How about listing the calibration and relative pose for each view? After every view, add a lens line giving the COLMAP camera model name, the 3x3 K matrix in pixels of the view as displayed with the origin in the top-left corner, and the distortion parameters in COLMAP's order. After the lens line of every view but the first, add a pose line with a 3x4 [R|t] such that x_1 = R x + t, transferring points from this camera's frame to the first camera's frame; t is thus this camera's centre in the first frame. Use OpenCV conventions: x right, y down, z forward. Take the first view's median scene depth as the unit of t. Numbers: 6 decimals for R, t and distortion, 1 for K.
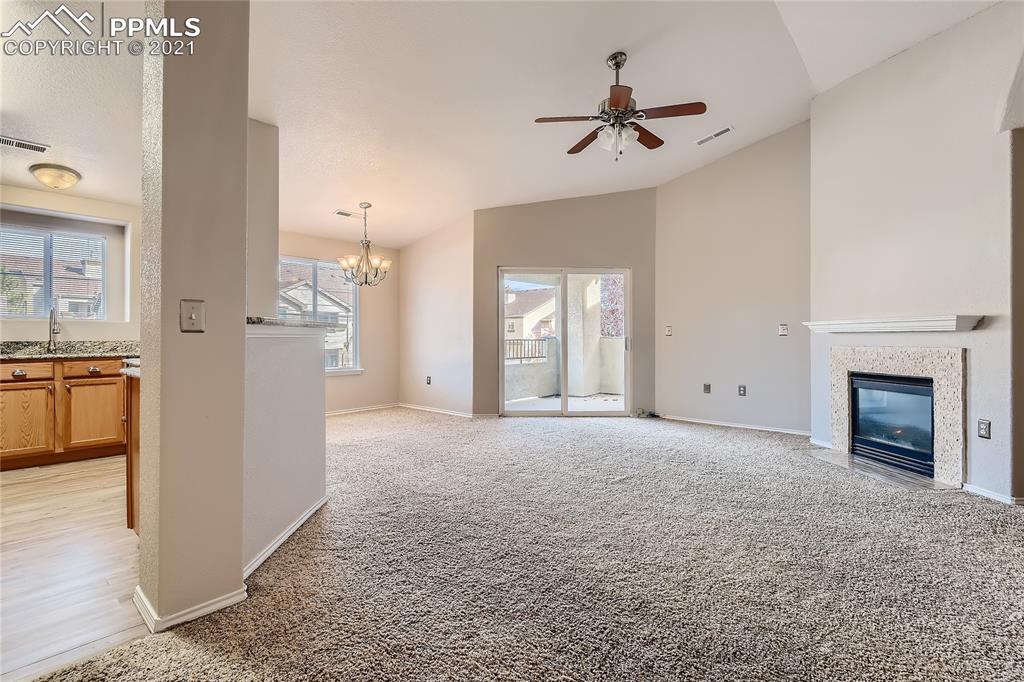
lens RADIAL K [[472.3, 0, 511.0], [0, 472.3, 337.3], [0, 0, 1]] dist [0.015548, -0.012386]
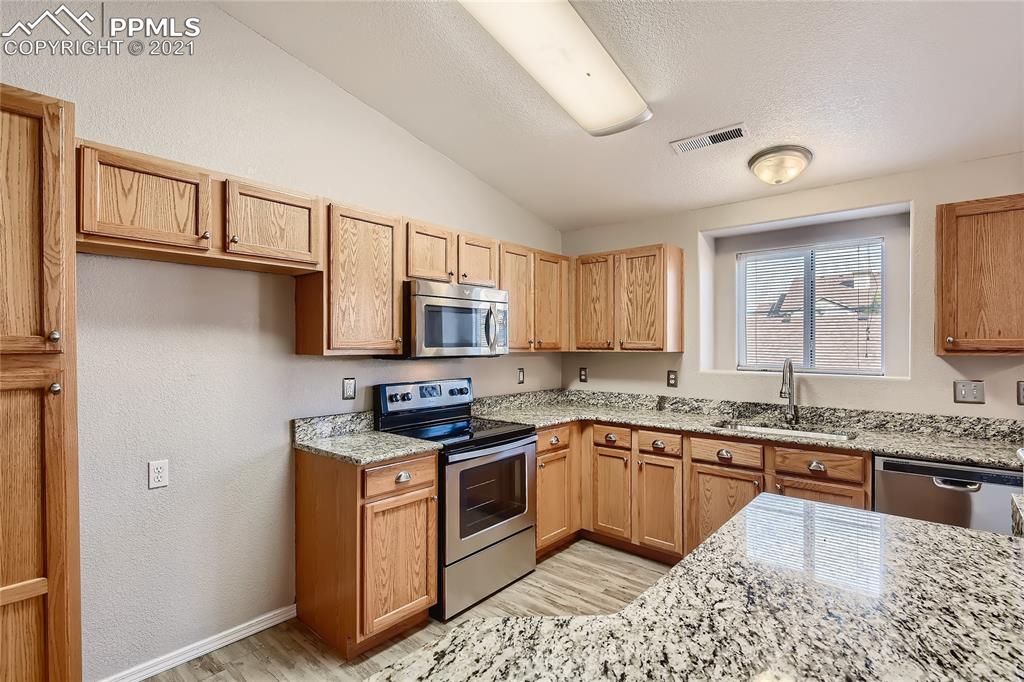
lens RADIAL K [[490.1, 0, 509.5], [0, 490.1, 346.5], [0, 0, 1]] dist [0.018468, -0.018314]
pose [[0.010608, -0.000054, -0.999944, -0.252687], [-0.001916, 0.999998, -0.000075, -0.077957], [0.999942, 0.001916, 0.010608, 0.579839]]
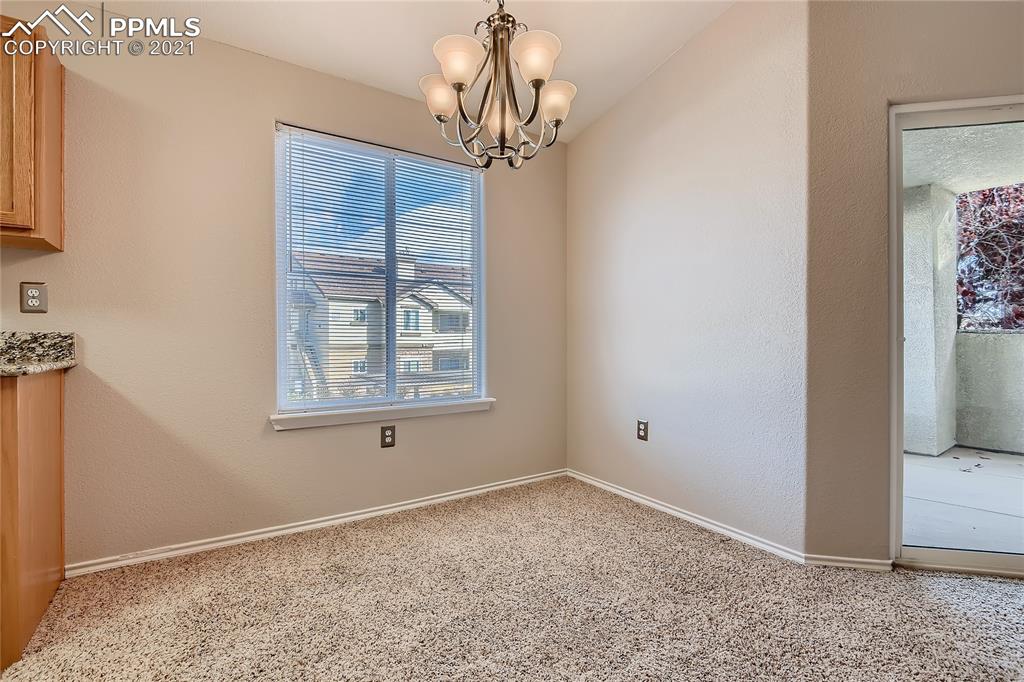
lens RADIAL K [[468.8, 0, 509.4], [0, 468.8, 342.9], [0, 0, 1]] dist [0.017181, -0.013820]
pose [[0.963762, -0.000605, -0.266764, -0.278710], [0.002503, 0.999974, 0.006777, 0.016250], [0.266753, -0.007199, 0.963738, 0.893195]]
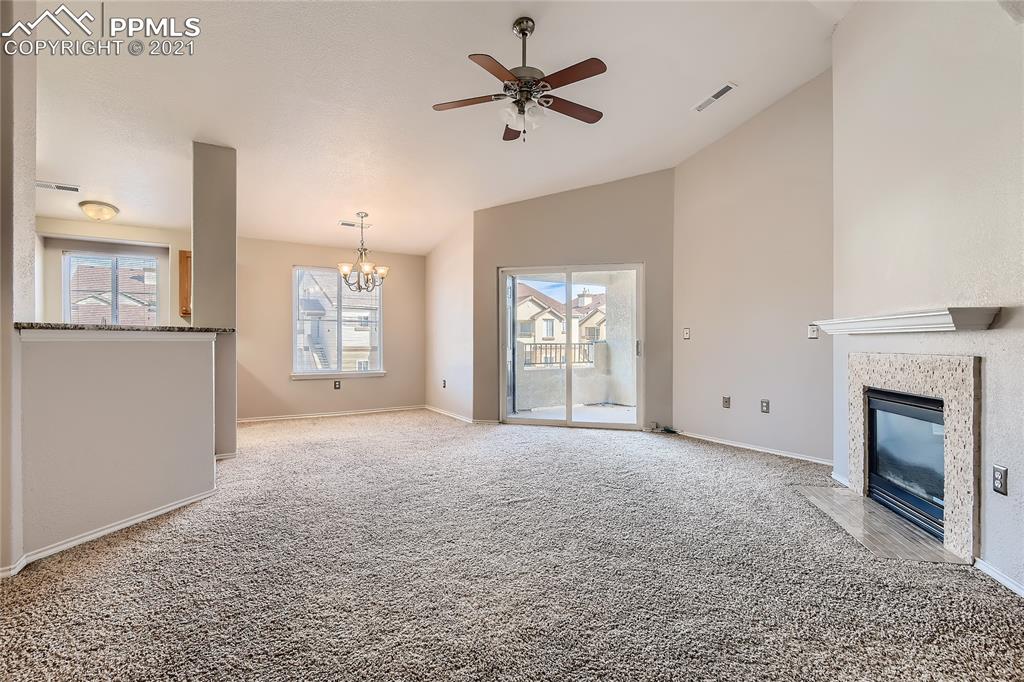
lens RADIAL K [[468.8, 0, 509.4], [0, 468.8, 342.9], [0, 0, 1]] dist [0.017181, -0.013820]
pose [[0.956703, 0.000457, -0.291065, 0.395502], [0.000443, 0.999995, 0.003028, 0.001236], [0.291065, -0.003026, 0.956698, 0.131367]]
